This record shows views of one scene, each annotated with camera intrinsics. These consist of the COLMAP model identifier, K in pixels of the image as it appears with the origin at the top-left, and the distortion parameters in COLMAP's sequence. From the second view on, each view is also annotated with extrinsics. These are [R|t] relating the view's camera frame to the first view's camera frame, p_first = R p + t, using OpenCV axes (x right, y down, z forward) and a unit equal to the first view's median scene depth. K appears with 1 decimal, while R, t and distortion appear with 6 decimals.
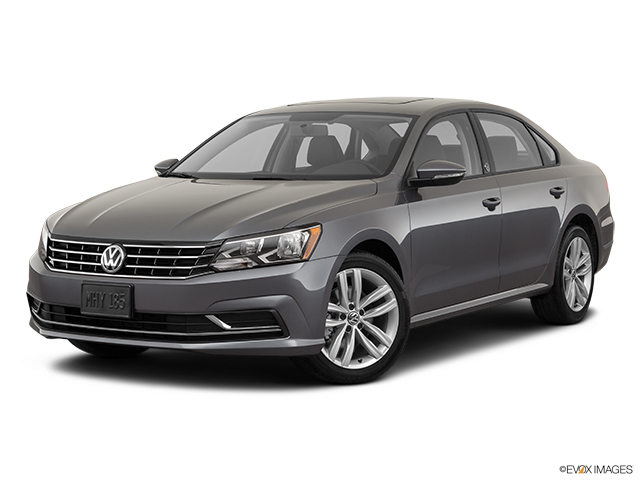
lens RADIAL K [[1337.3, 0, 324.1], [0, 1337.3, 239.9], [0, 0, 1]] dist [-0.114851, 0.000000]
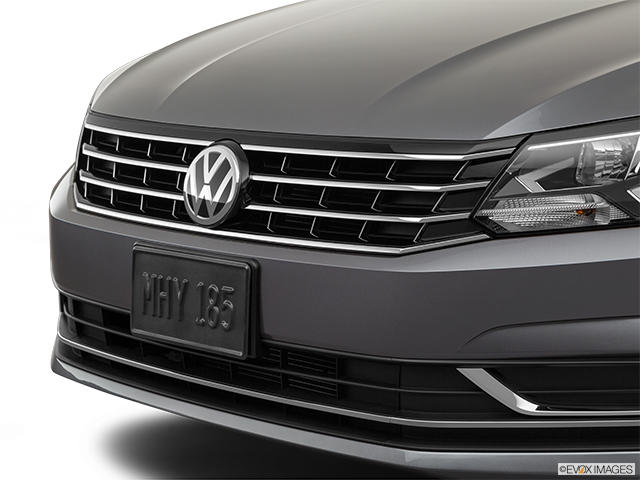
lens RADIAL K [[1622.5, 0, 320.8], [0, 1622.5, 239.5], [0, 0, 1]] dist [-0.131060, 0.000000]
pose [[0.966140, 0.034612, -0.255685, -0.019949], [-0.017058, 0.997362, 0.070556, -0.001990], [0.257453, -0.063805, 0.964182, 0.571486]]
